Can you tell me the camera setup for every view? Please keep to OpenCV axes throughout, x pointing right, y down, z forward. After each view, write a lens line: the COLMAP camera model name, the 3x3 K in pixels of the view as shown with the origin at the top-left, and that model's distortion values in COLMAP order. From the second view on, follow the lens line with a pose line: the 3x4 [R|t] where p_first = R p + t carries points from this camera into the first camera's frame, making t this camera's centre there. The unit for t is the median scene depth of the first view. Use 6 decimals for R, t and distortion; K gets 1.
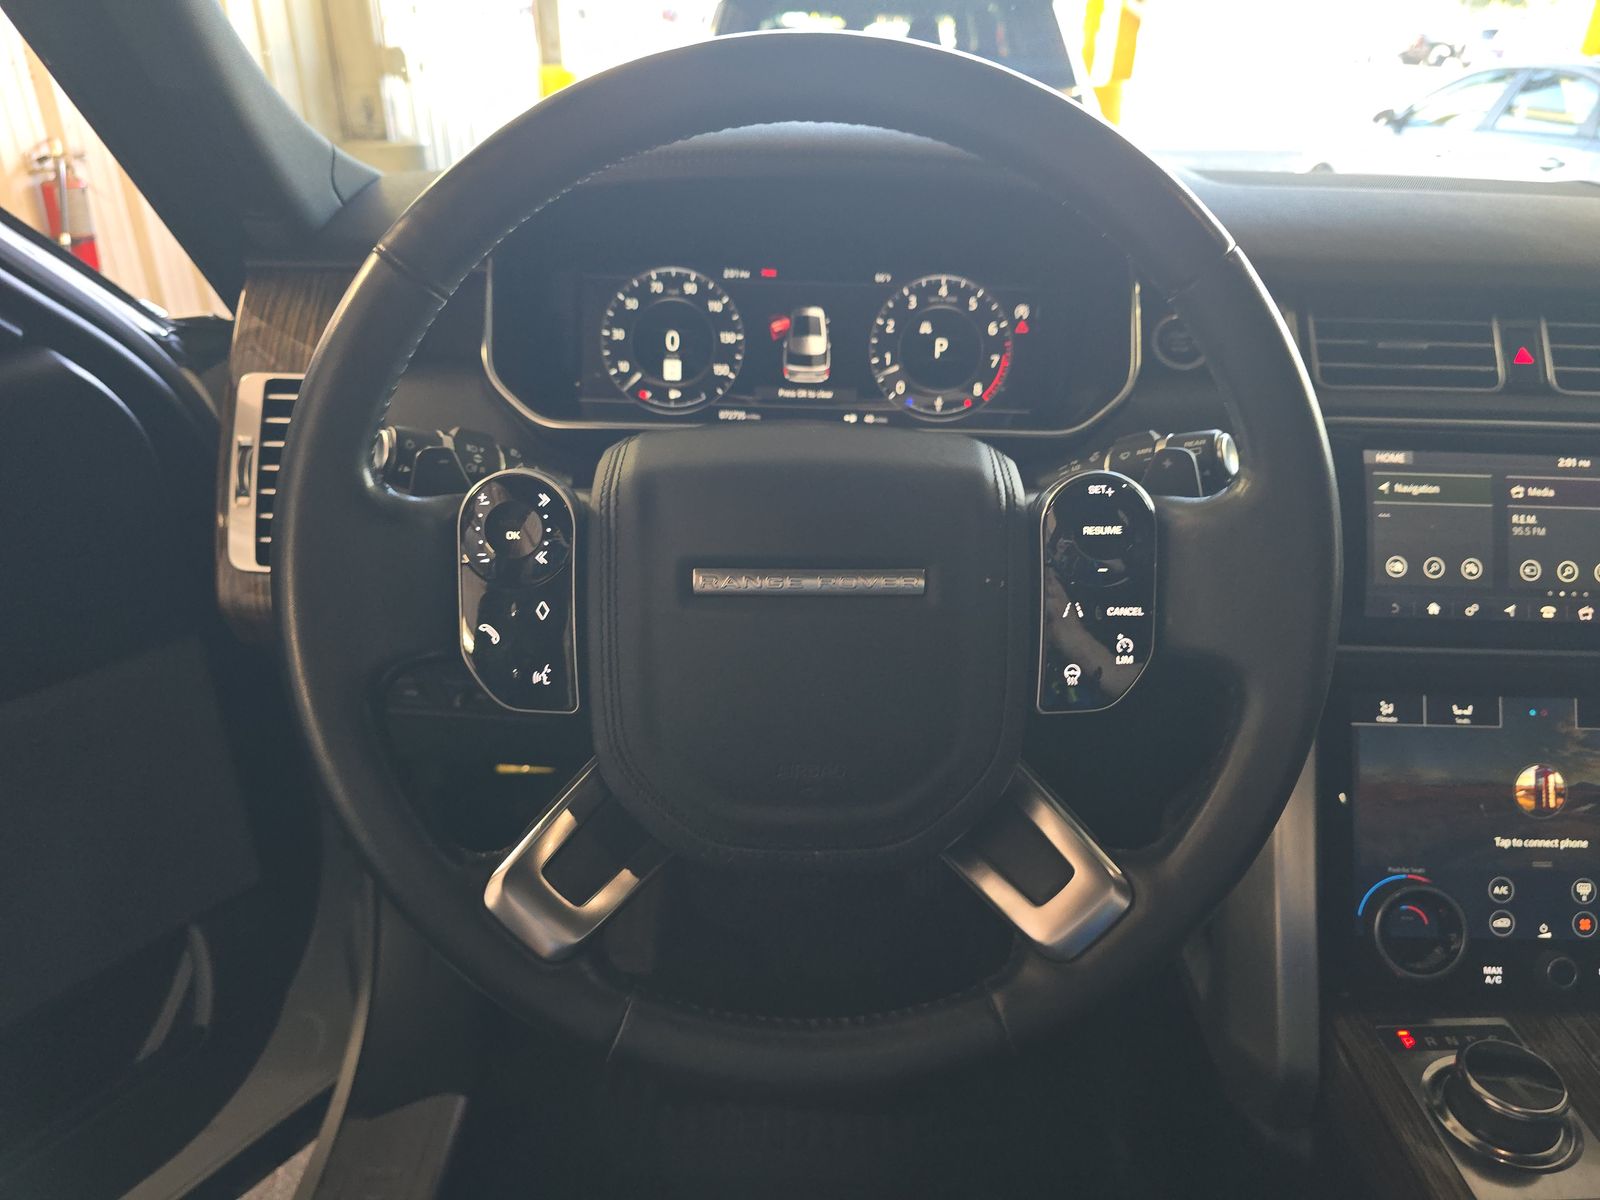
lens RADIAL K [[1096.6, 0, 798.8], [0, 1096.6, 609.8], [0, 0, 1]] dist [0.076670, -0.055414]
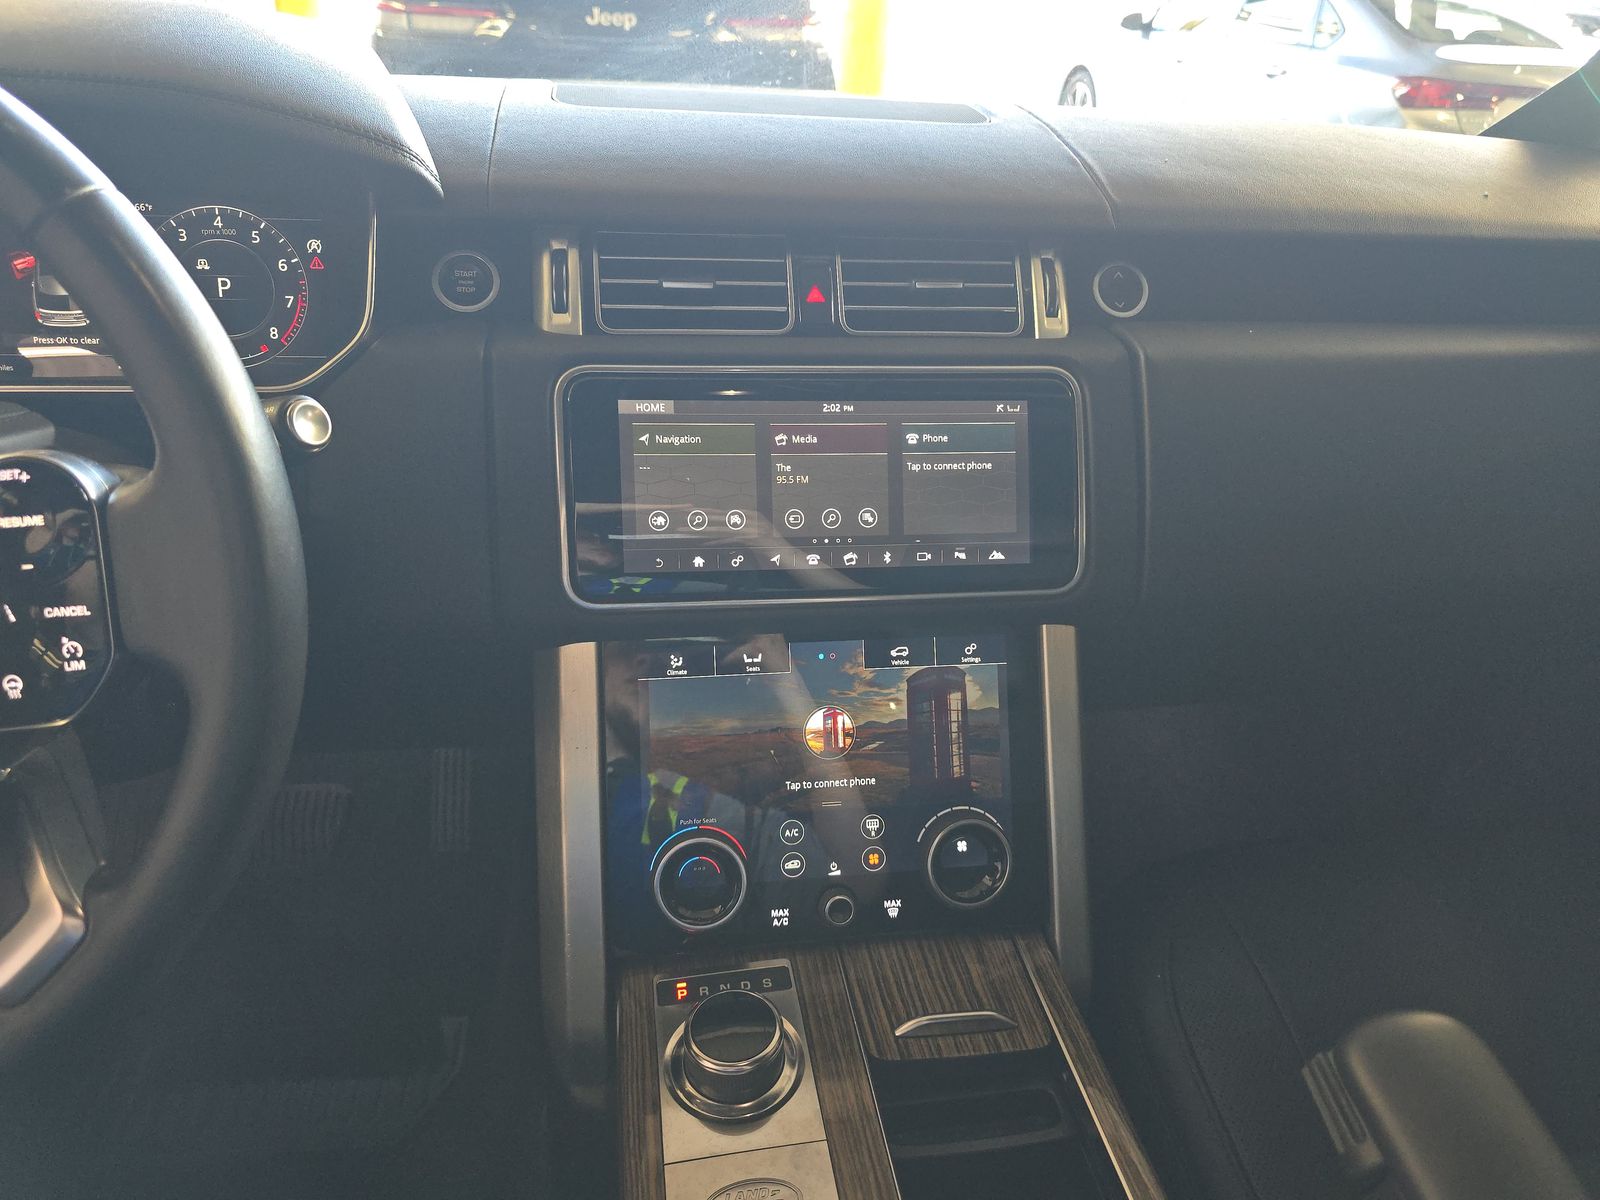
lens RADIAL K [[1096.6, 0, 803.1], [0, 1096.6, 596.5], [0, 0, 1]] dist [0.076670, -0.055414]
pose [[0.991150, -0.051110, 0.122516, 0.525018], [0.042746, 0.996634, 0.069957, -0.032861], [-0.125679, -0.064101, 0.989998, 0.025420]]
